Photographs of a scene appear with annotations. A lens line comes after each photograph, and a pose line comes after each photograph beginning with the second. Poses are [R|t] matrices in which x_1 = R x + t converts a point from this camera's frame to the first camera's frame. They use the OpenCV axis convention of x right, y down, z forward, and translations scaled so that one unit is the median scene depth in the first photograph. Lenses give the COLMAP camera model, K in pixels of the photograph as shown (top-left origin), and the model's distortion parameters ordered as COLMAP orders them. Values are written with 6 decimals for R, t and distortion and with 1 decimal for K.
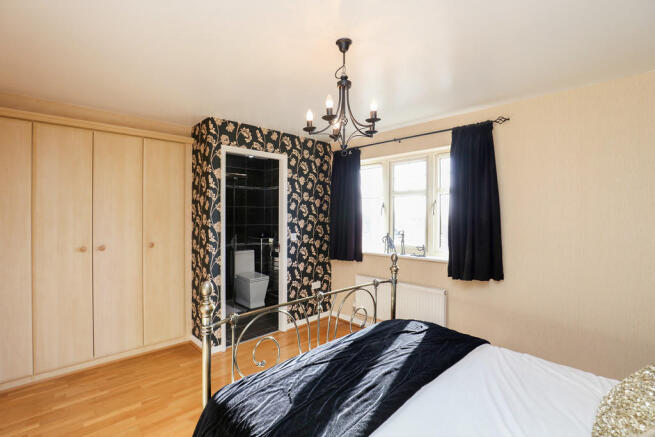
lens RADIAL K [[306.3, 0, 327.5], [0, 306.3, 218.5], [0, 0, 1]] dist [0.002127, 0.000385]
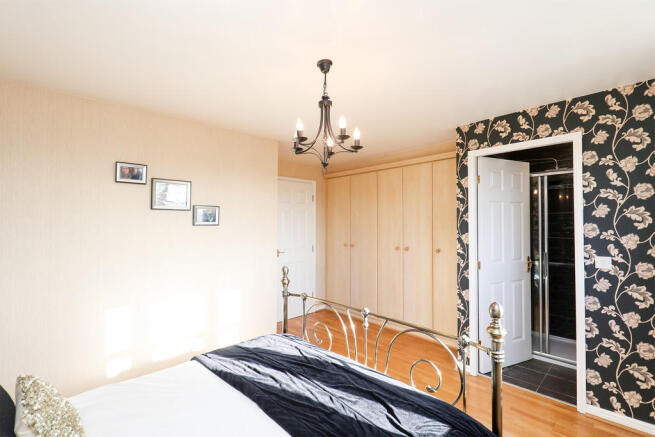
lens RADIAL K [[306.3, 0, 327.5], [0, 306.3, 218.5], [0, 0, 1]] dist [0.002127, 0.000385]
pose [[-0.029891, -0.018285, -0.999386, 0.508171], [-0.008746, 0.999799, -0.018031, -0.010244], [0.999515, 0.008202, -0.030045, 0.494201]]
